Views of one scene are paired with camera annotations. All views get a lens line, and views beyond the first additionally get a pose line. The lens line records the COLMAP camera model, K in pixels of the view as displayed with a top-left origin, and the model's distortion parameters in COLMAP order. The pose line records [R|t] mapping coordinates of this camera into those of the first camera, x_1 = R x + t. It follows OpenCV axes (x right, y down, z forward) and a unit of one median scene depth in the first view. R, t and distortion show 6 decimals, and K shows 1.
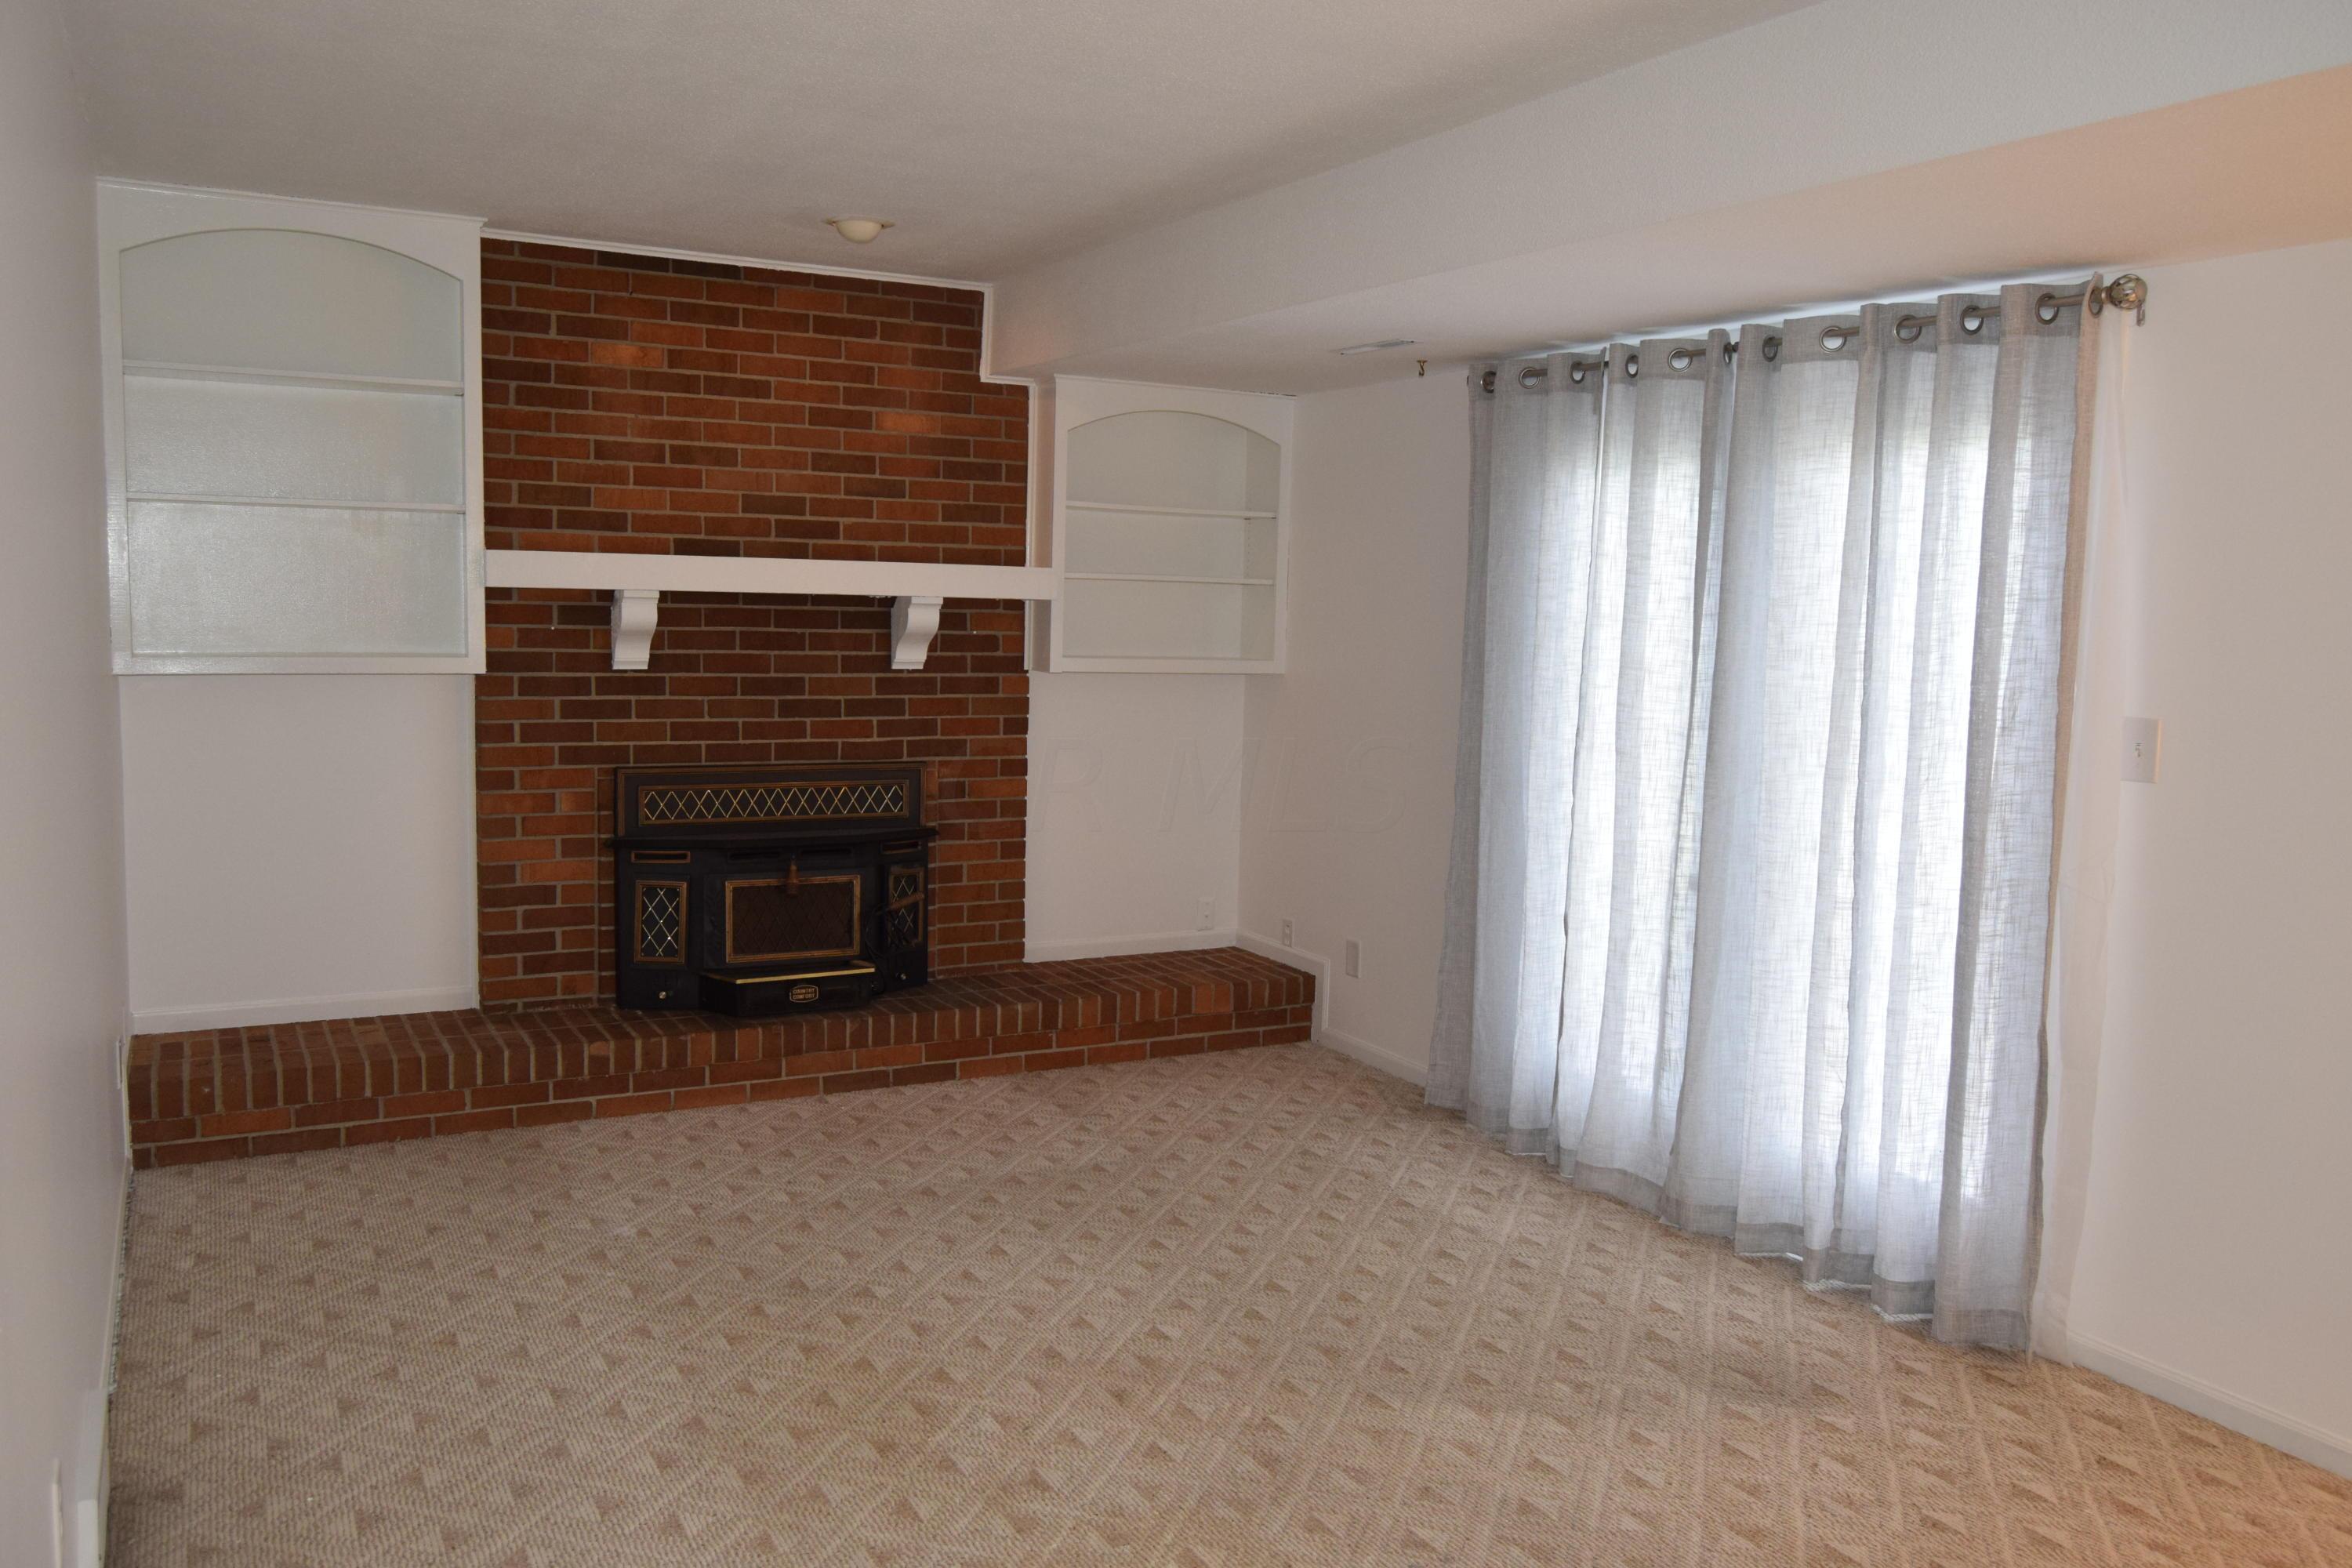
lens RADIAL K [[1830.3, 0, 1179.7], [0, 1830.3, 778.9], [0, 0, 1]] dist [-0.007213, 0.008394]
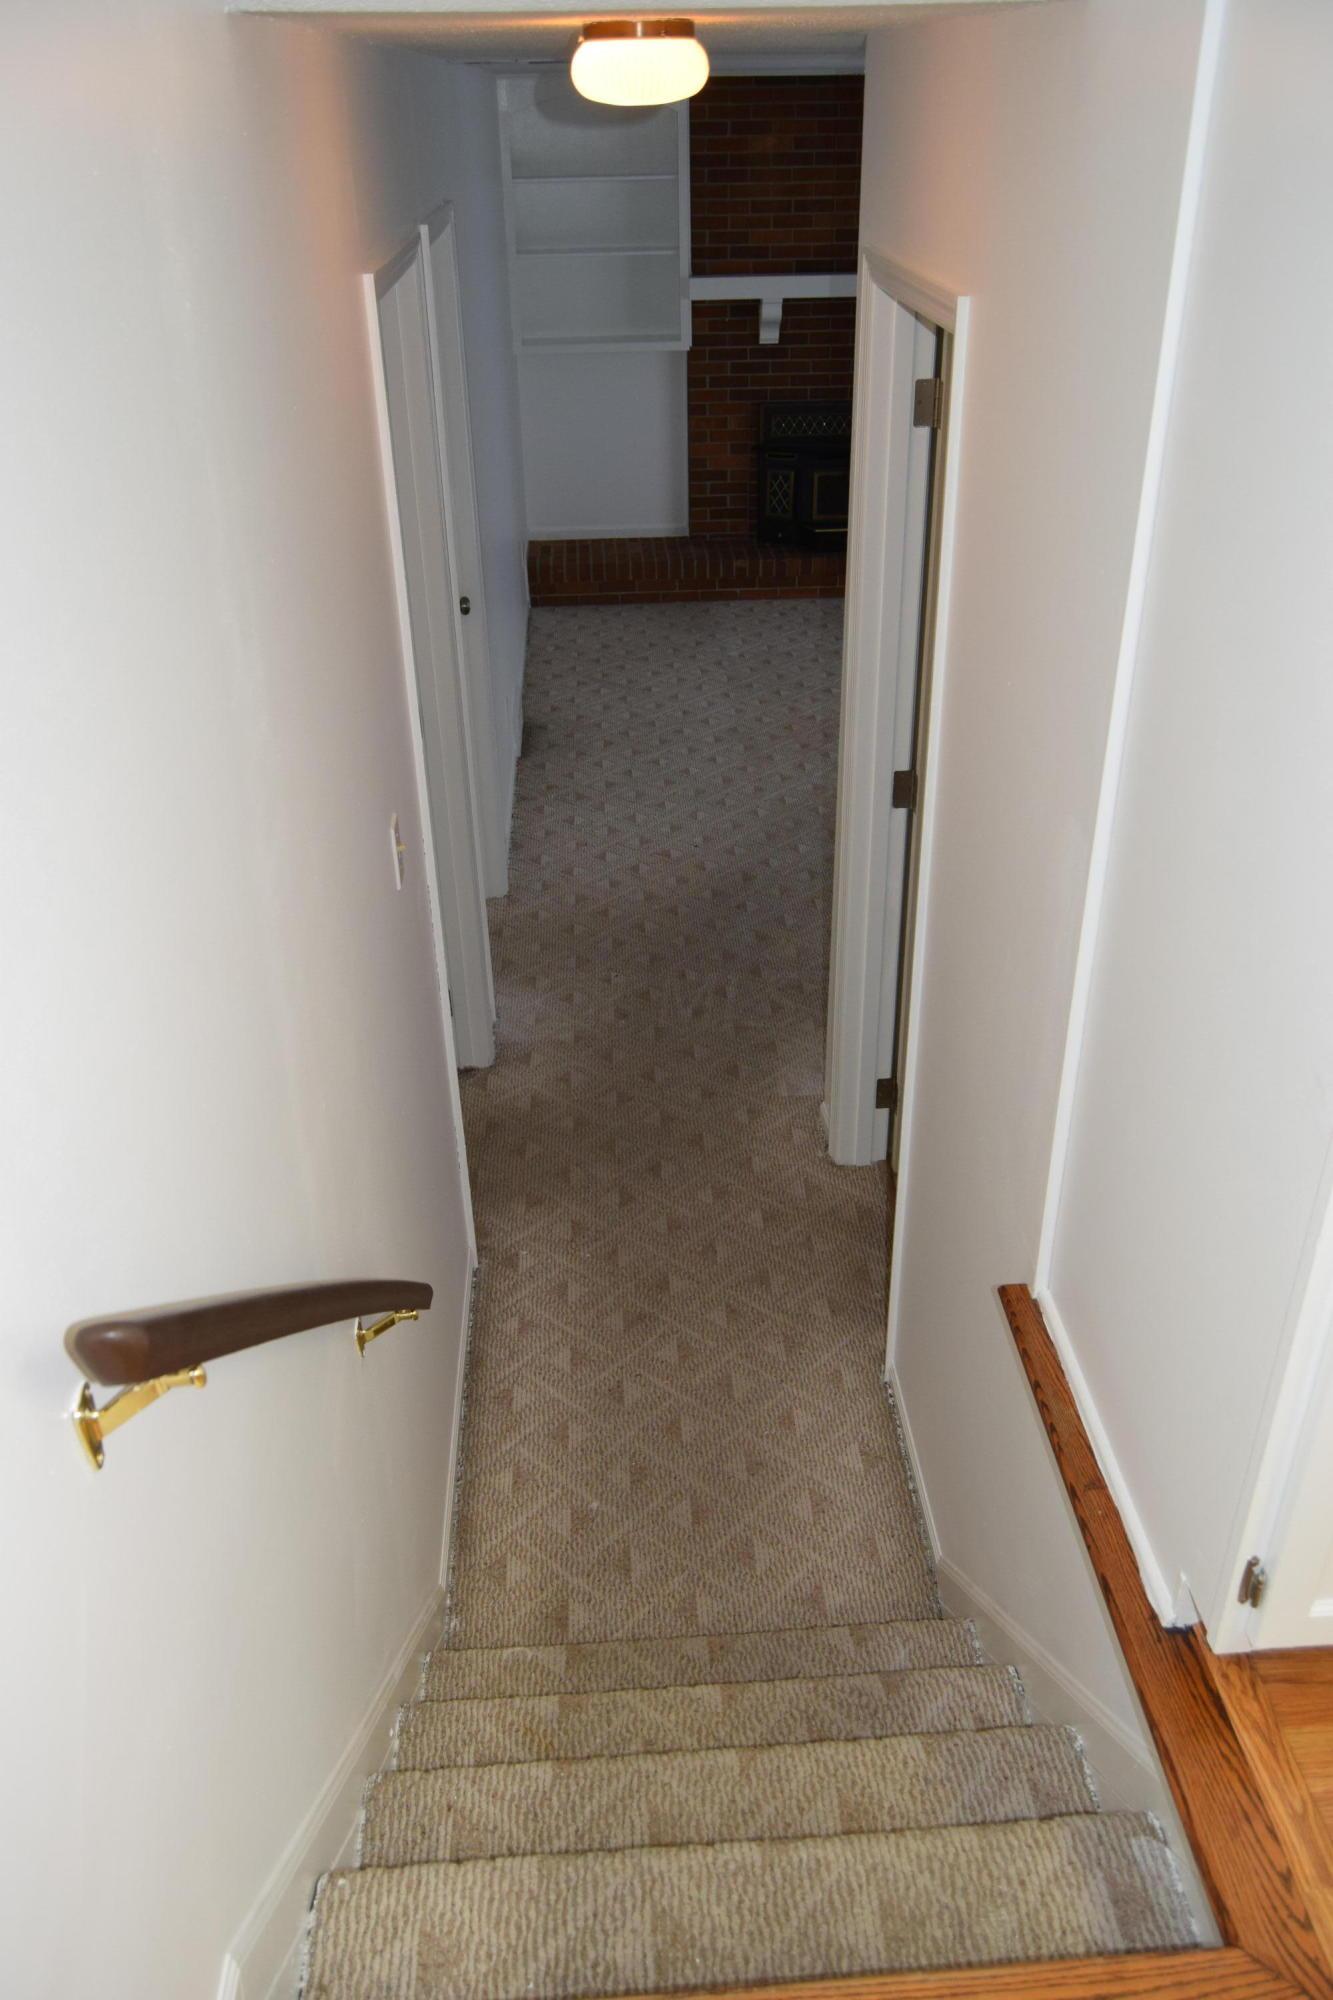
lens RADIAL K [[1556.3, 0, 670.6], [0, 1556.3, 1002.9], [0, 0, 1]] dist [-0.007213, 0.008394]
pose [[0.904030, 0.179879, -0.387780, 0.332055], [-0.005206, 0.911719, 0.410782, -0.102181], [0.427438, -0.369341, 0.825157, -0.550103]]
